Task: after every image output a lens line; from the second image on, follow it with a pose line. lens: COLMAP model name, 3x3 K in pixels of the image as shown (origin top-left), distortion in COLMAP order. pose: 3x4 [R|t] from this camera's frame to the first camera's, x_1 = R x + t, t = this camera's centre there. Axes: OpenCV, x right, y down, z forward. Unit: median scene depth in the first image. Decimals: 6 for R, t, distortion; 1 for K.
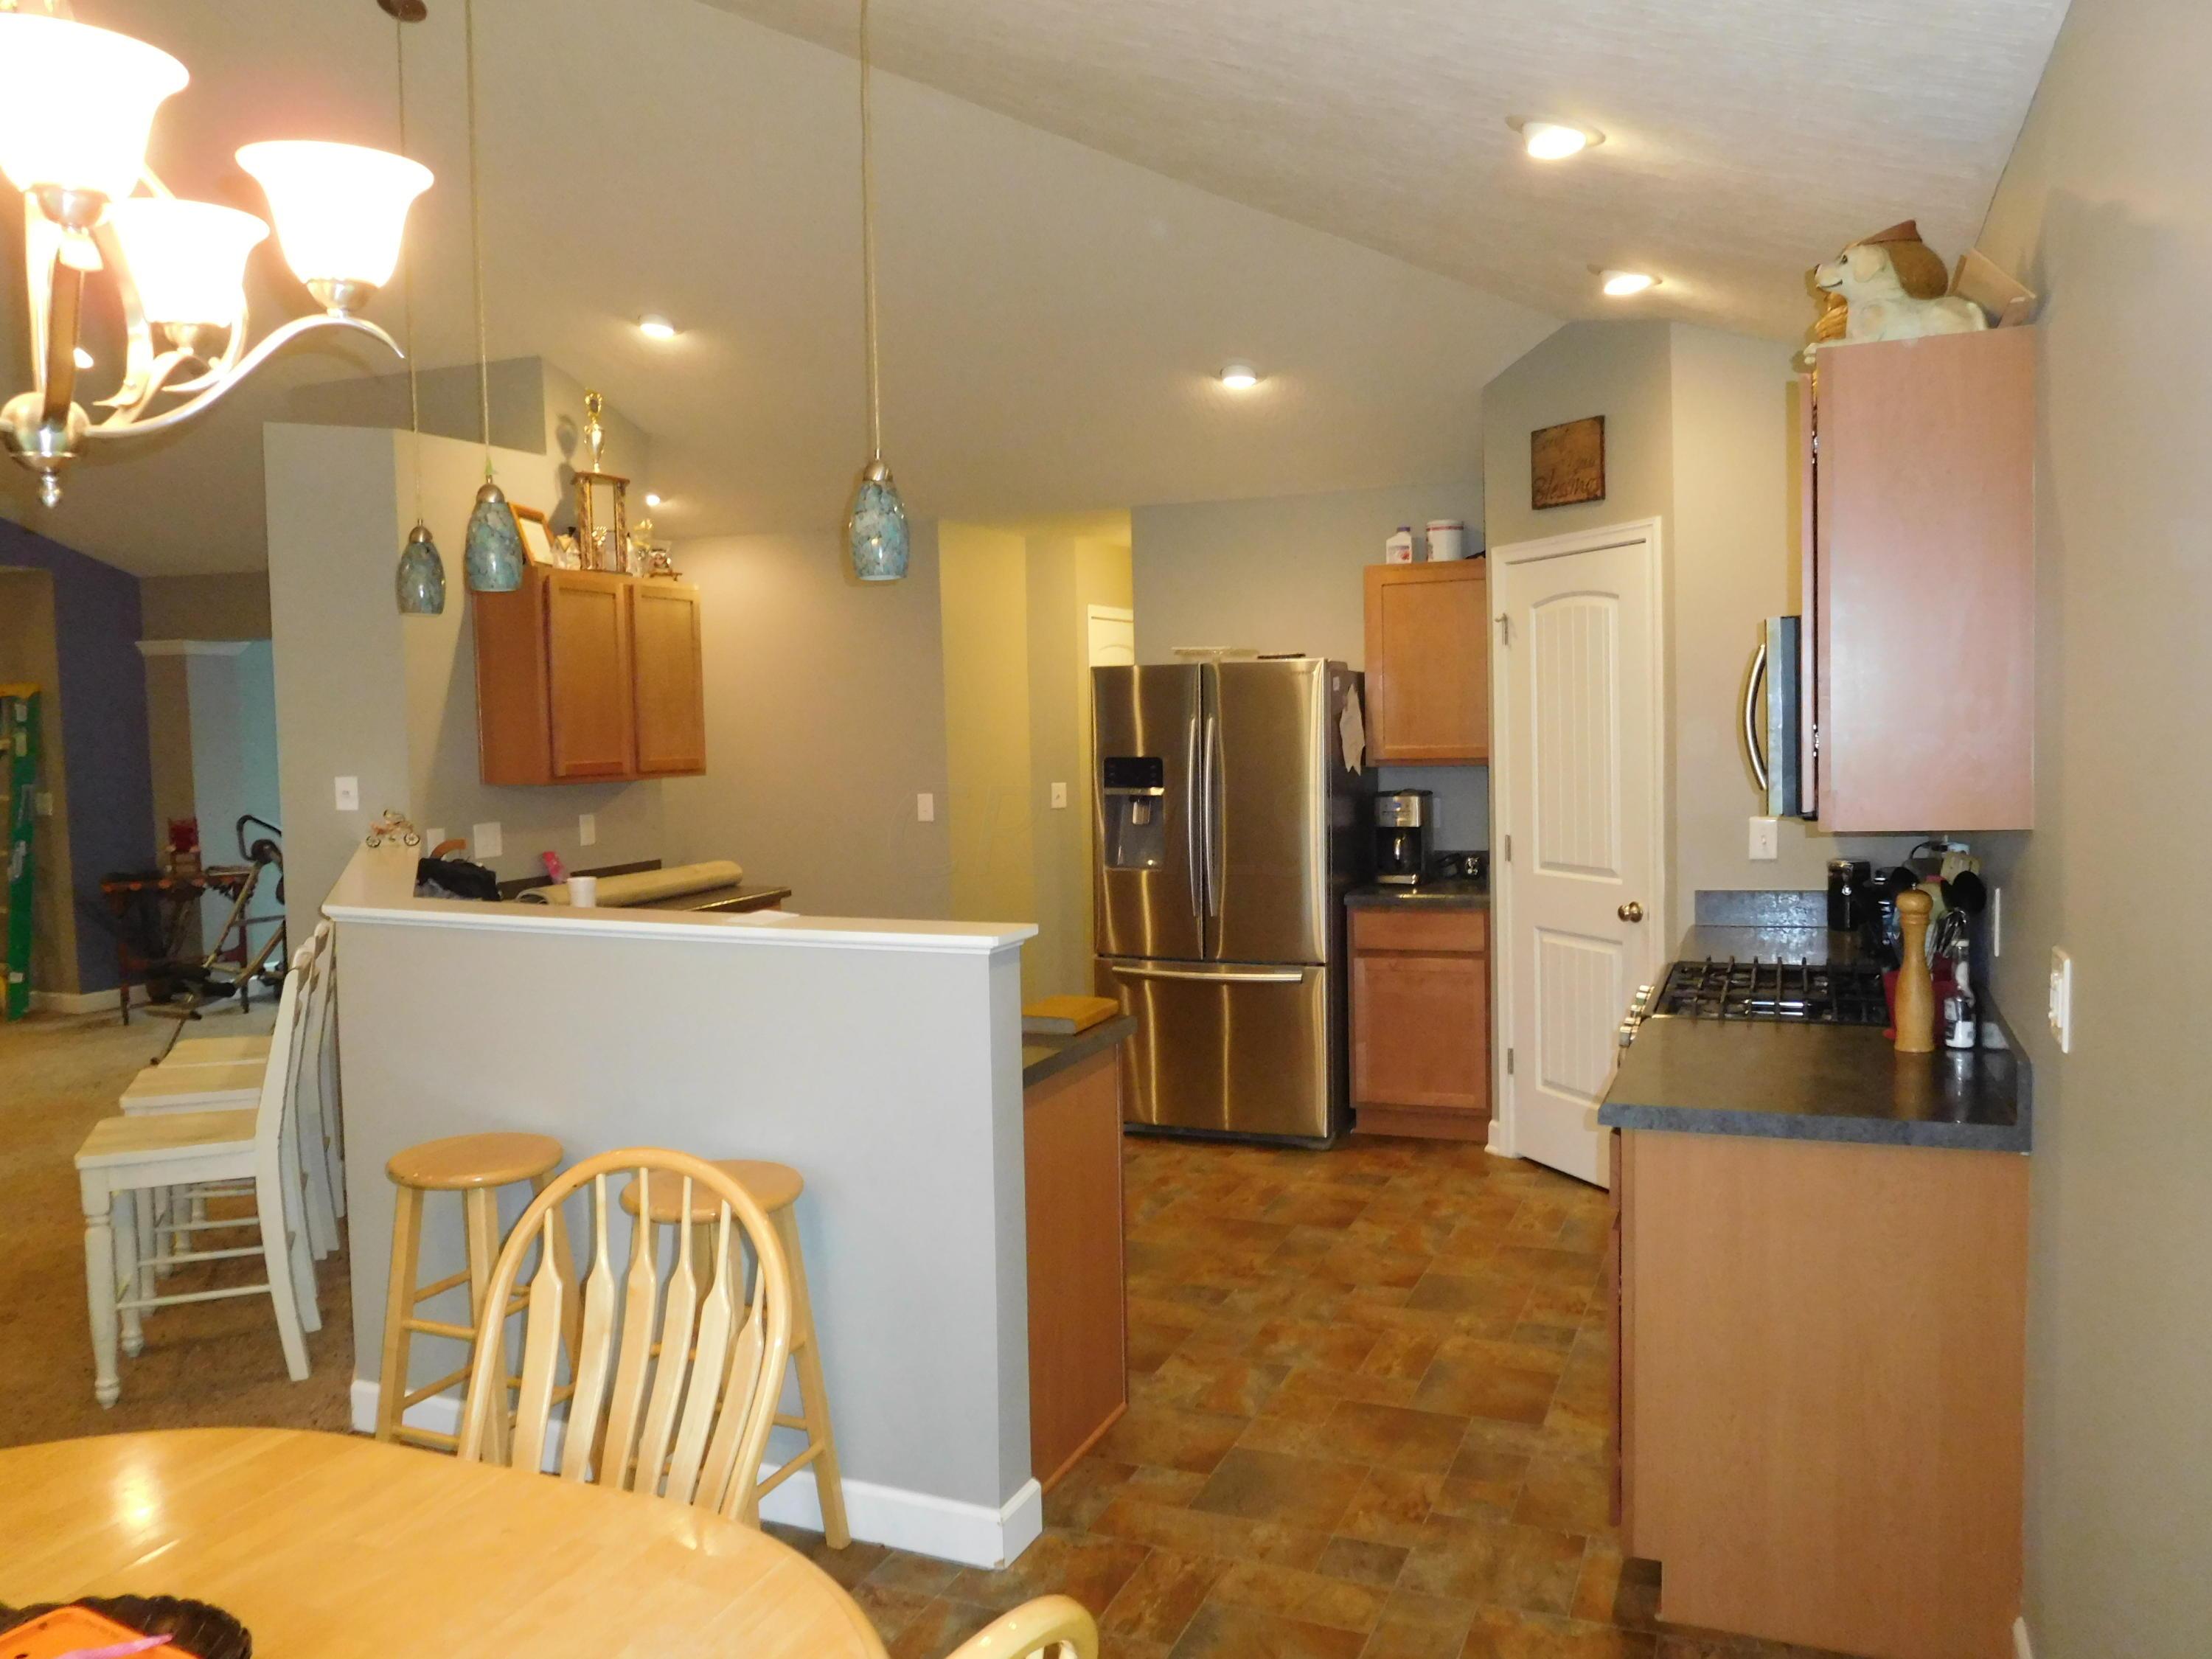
lens RADIAL K [[1593.3, 0, 1107.3], [0, 1593.3, 819.7], [0, 0, 1]] dist [-0.025853, 0.002587]
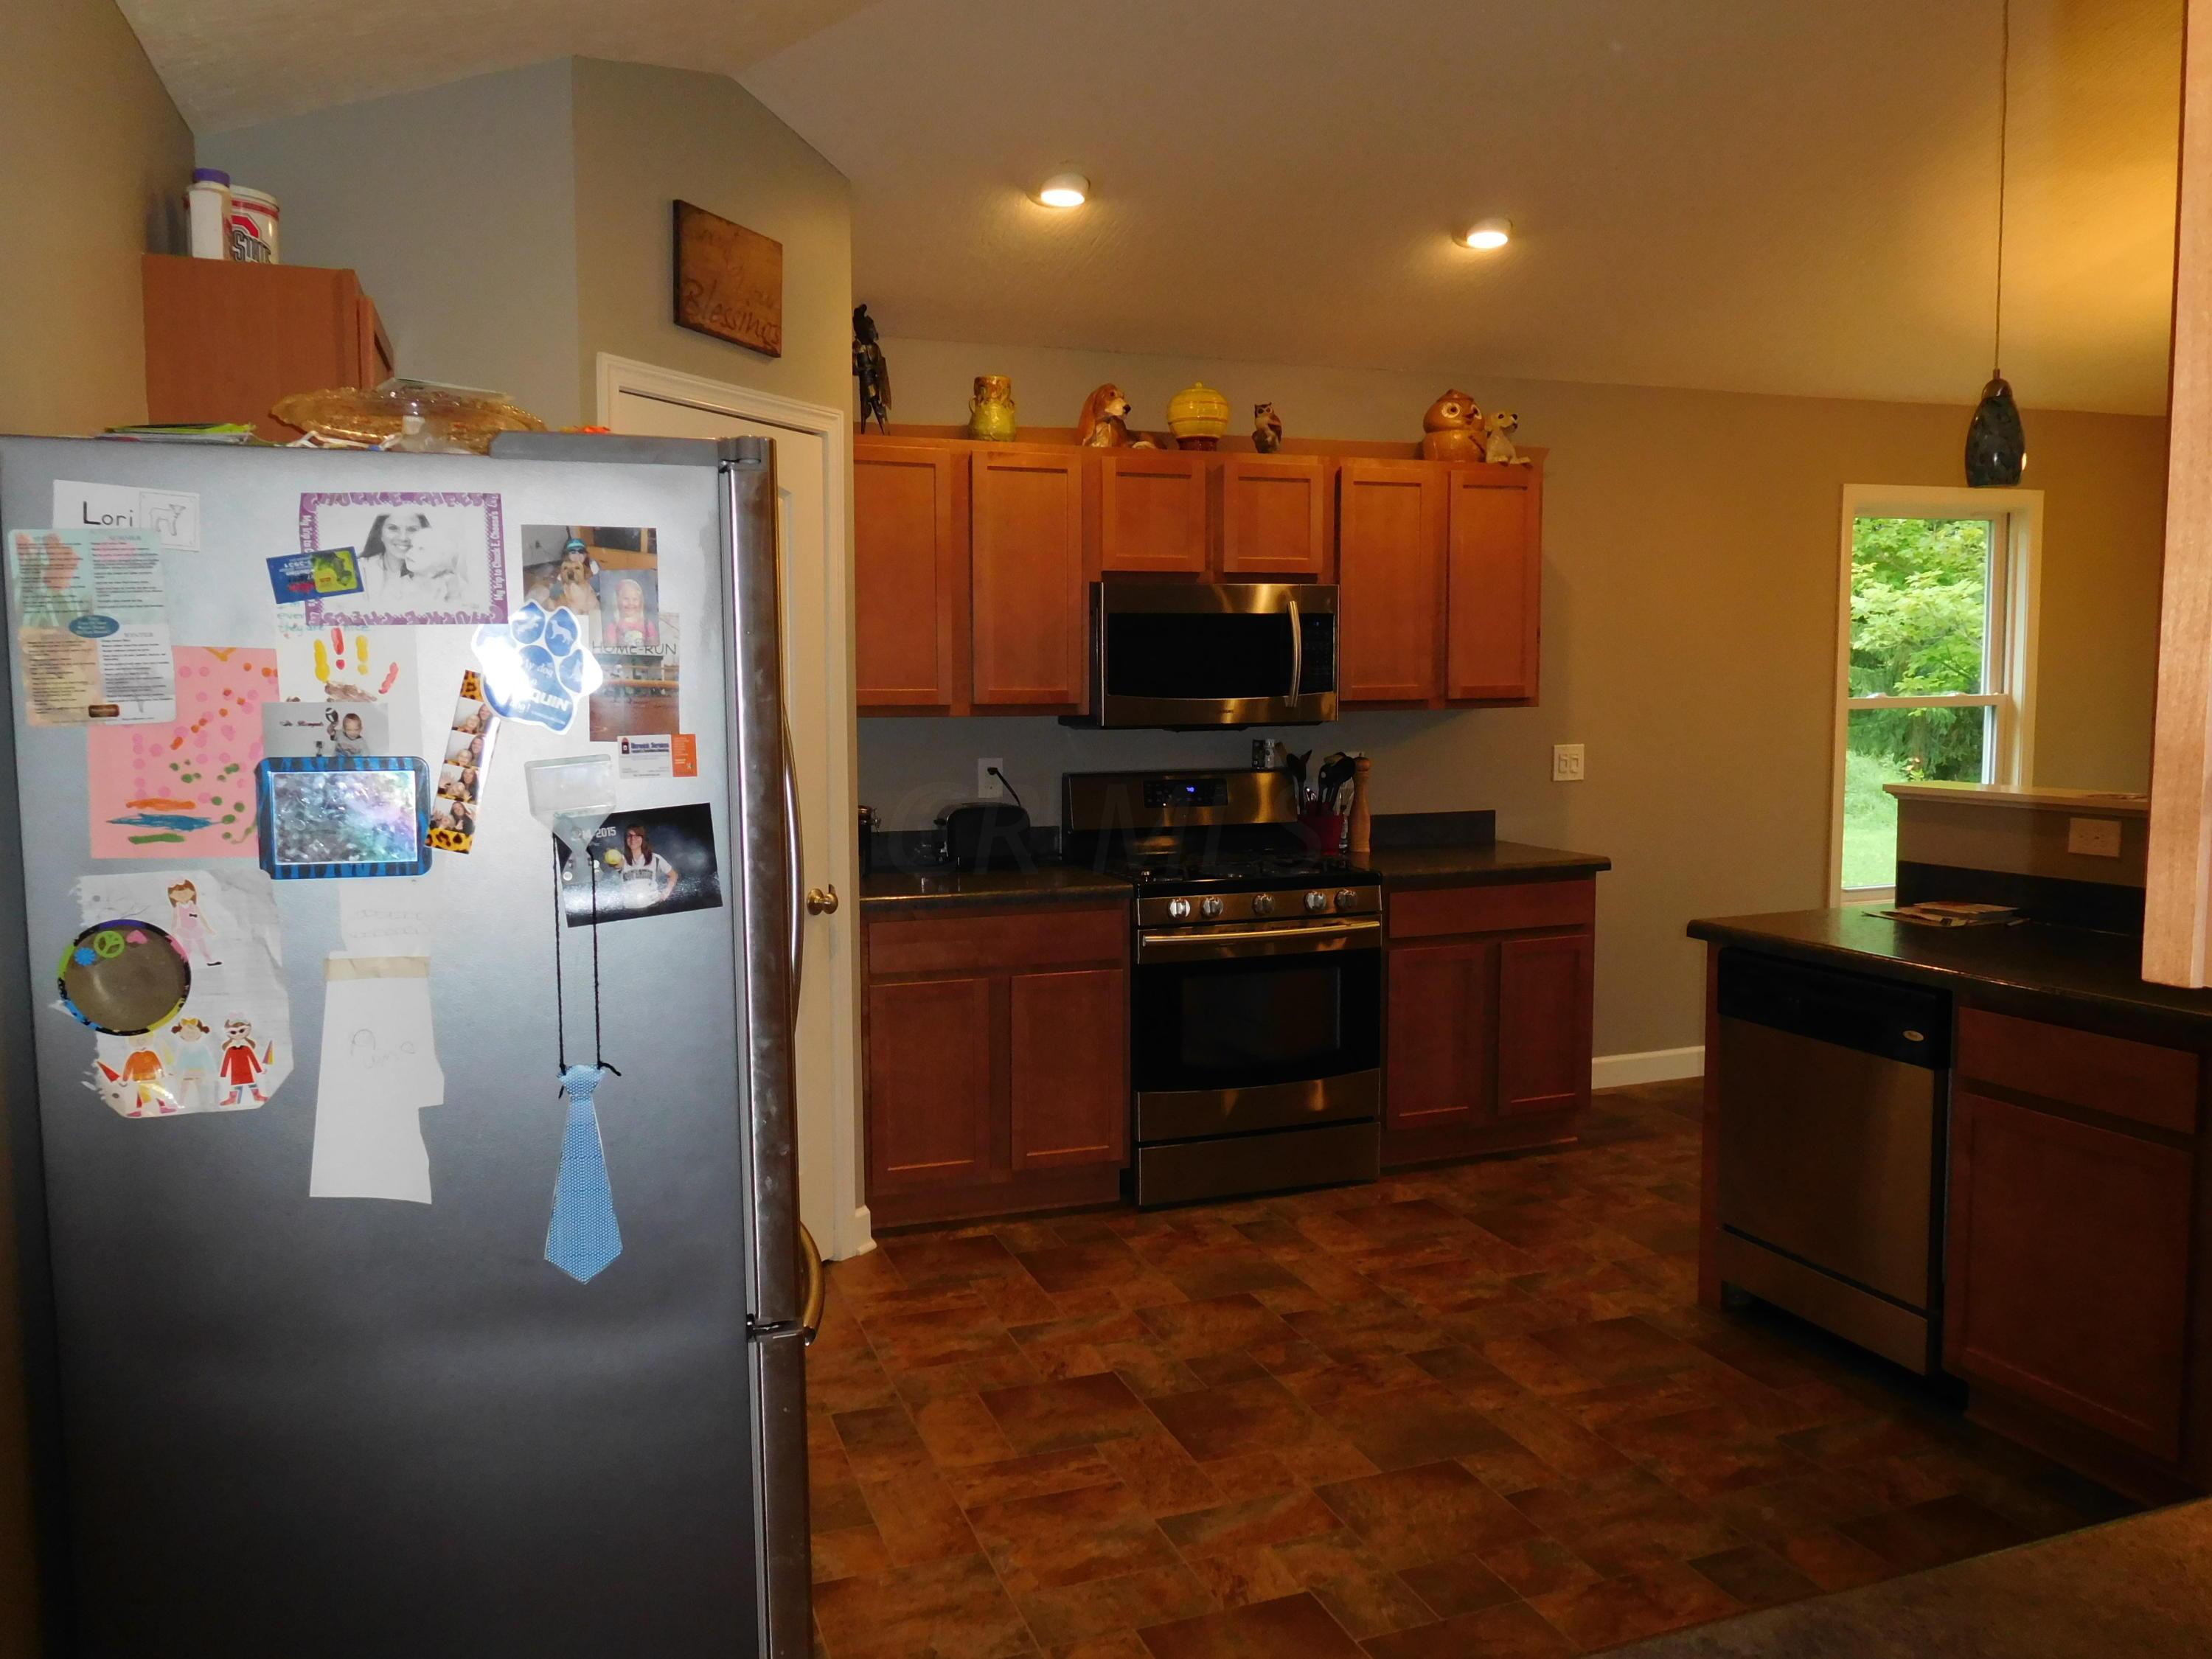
lens RADIAL K [[1593.3, 0, 1123.2], [0, 1593.3, 831.9], [0, 0, 1]] dist [-0.025853, 0.002587]
pose [[-0.681460, -0.018946, 0.731610, -0.341802], [0.078960, 0.991926, 0.099235, -0.040278], [-0.727583, 0.125392, -0.674463, 1.392883]]
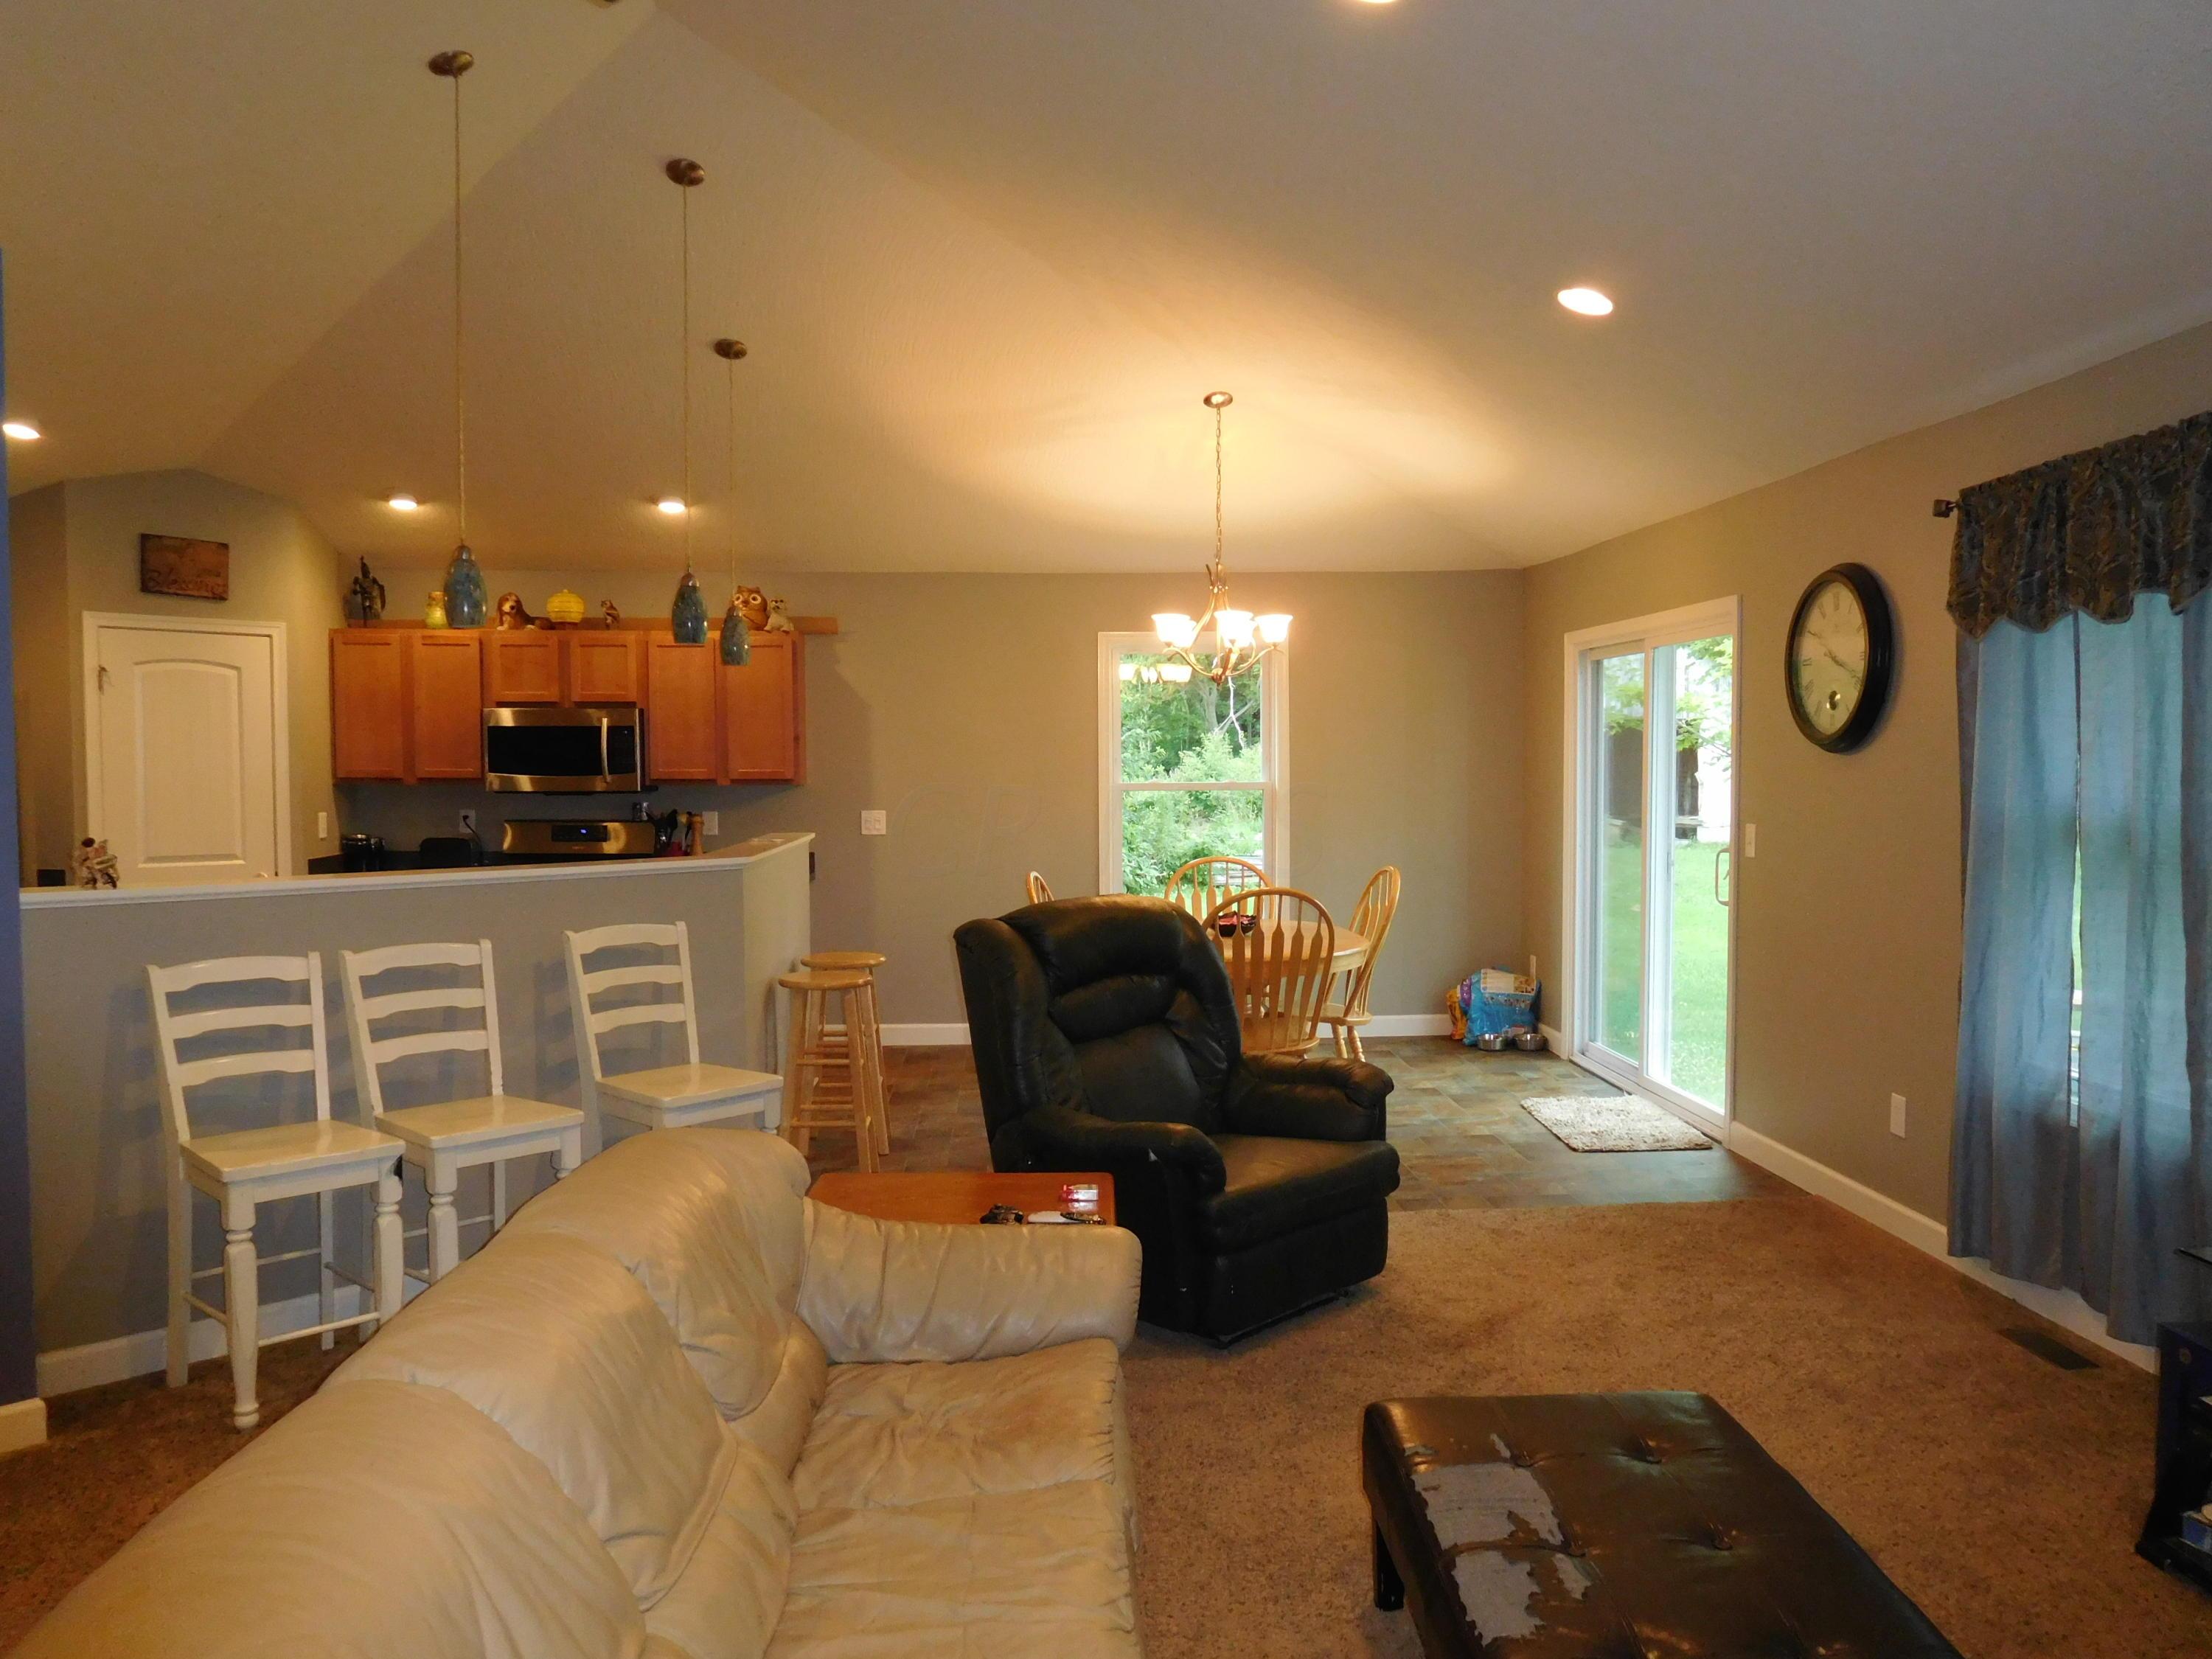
lens RADIAL K [[1593.3, 0, 1125.9], [0, 1593.3, 824.9], [0, 0, 1]] dist [-0.025853, 0.002587]
pose [[-0.470894, -0.005279, 0.882174, -1.374327], [0.066963, 0.996883, 0.041710, -0.000058], [-0.879645, 0.078714, -0.469073, 0.934341]]
